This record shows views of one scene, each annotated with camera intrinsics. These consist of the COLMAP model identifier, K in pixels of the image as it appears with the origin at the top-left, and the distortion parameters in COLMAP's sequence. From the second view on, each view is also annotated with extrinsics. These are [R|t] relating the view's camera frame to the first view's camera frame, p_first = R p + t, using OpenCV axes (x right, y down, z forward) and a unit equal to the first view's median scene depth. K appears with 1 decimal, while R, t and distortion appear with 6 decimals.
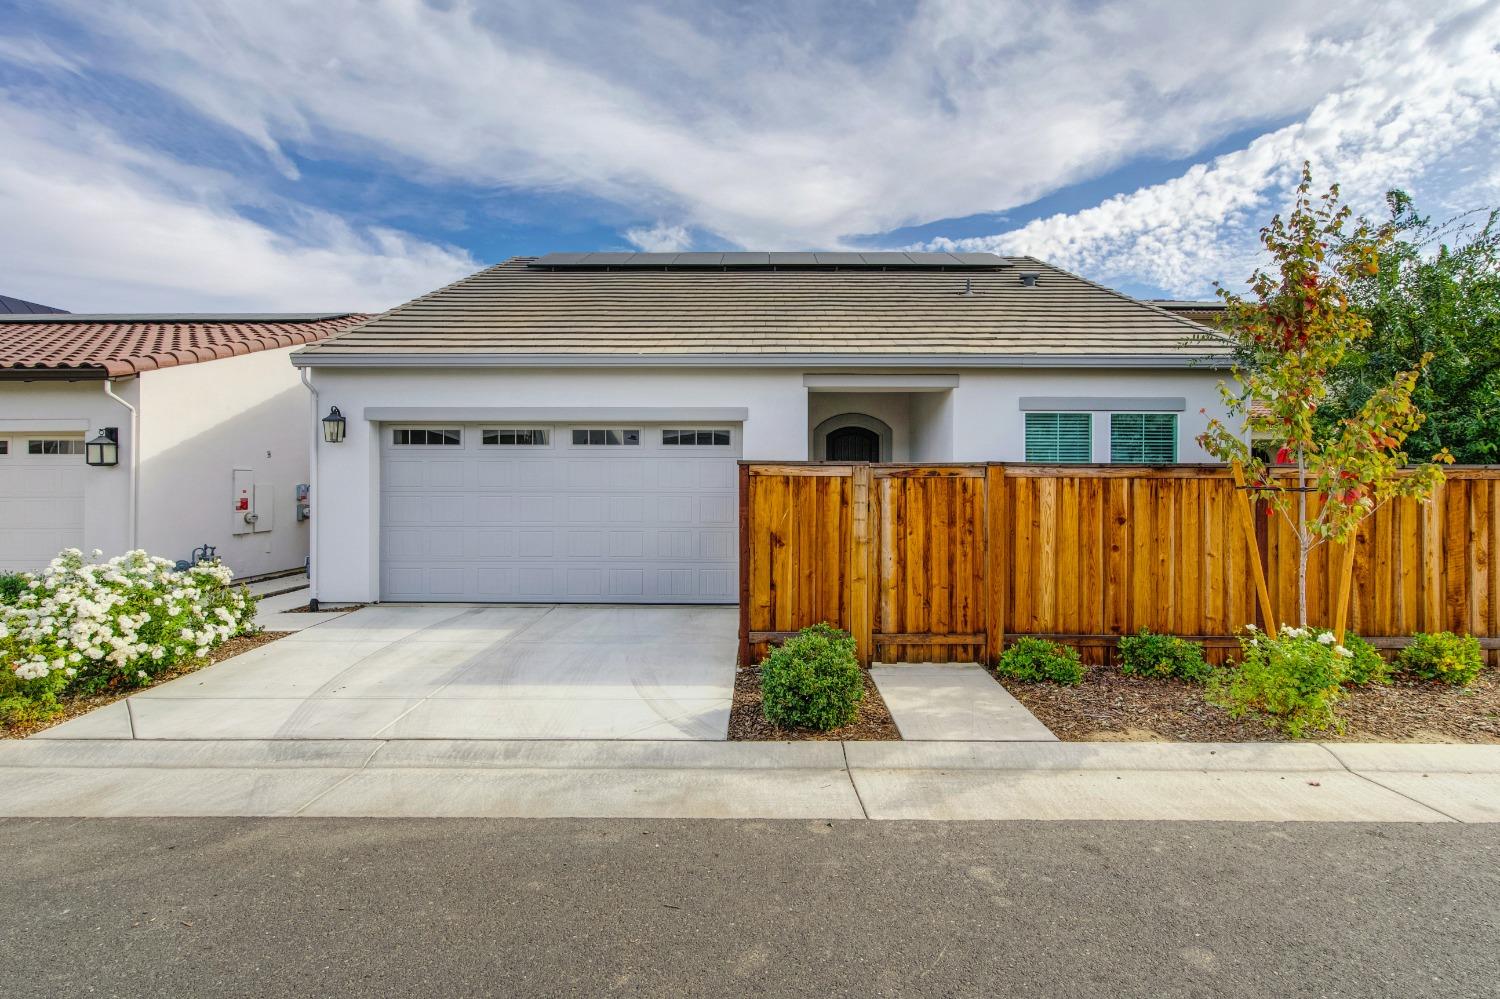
lens RADIAL K [[664.9, 0, 780.6], [0, 664.9, 503.3], [0, 0, 1]] dist [0.003569, -0.001692]
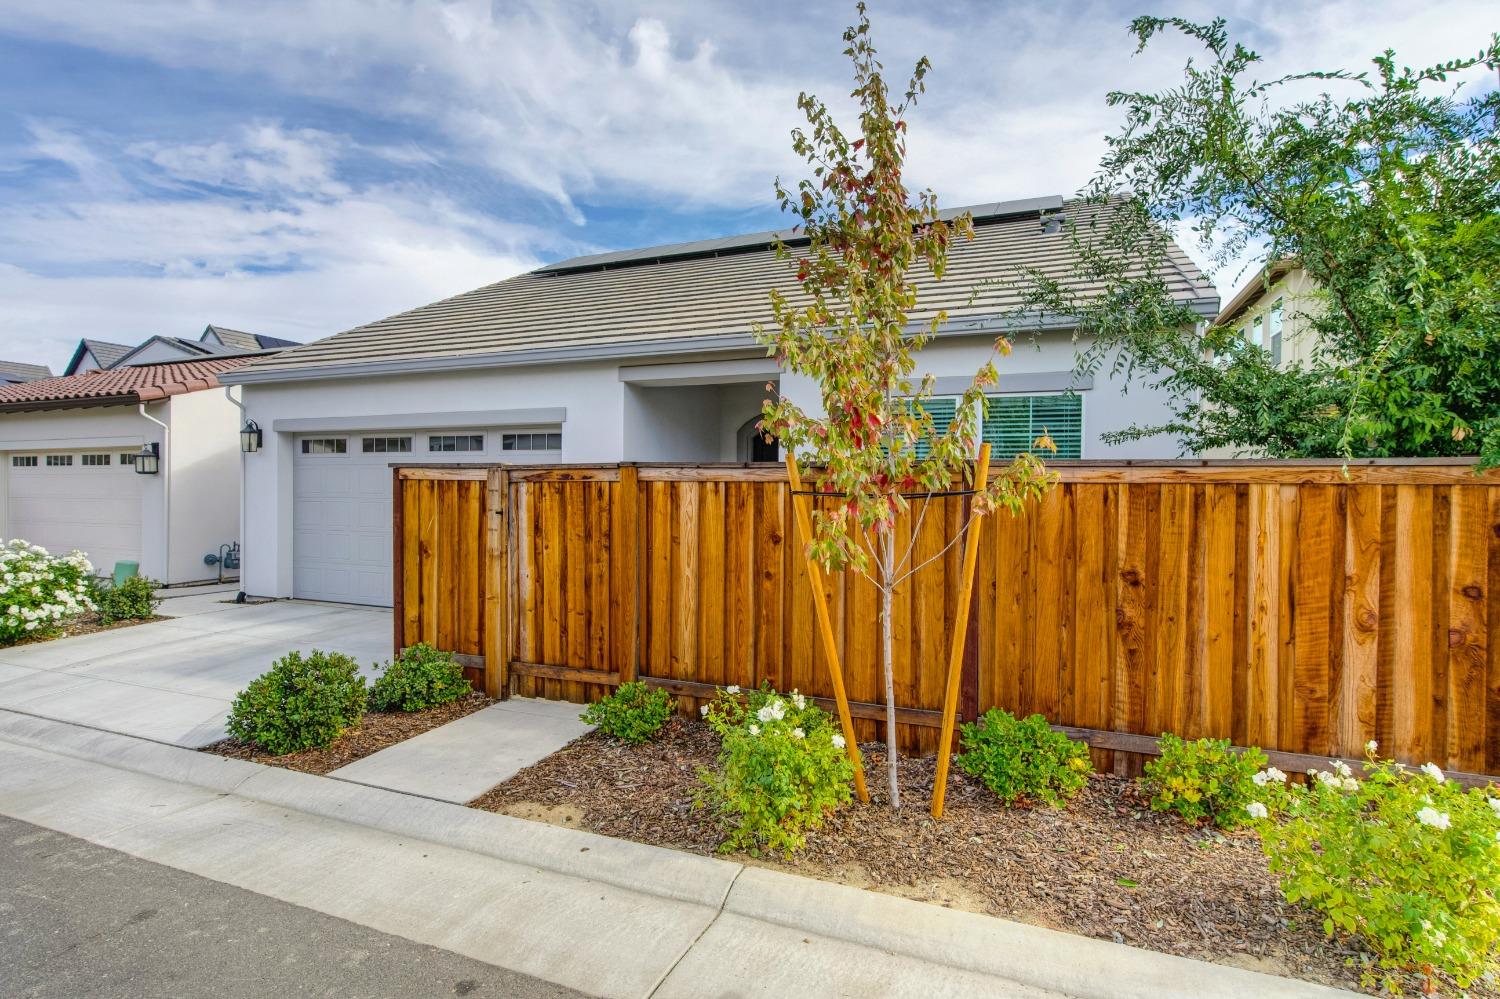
lens RADIAL K [[722.7, 0, 752.1], [0, 722.7, 509.4], [0, 0, 1]] dist [-0.007571, 0.000565]
pose [[0.934144, 0.013779, -0.356631, 0.561902], [-0.021528, 0.999610, -0.017768, 0.005579], [0.356247, 0.024276, 0.934076, 0.164136]]
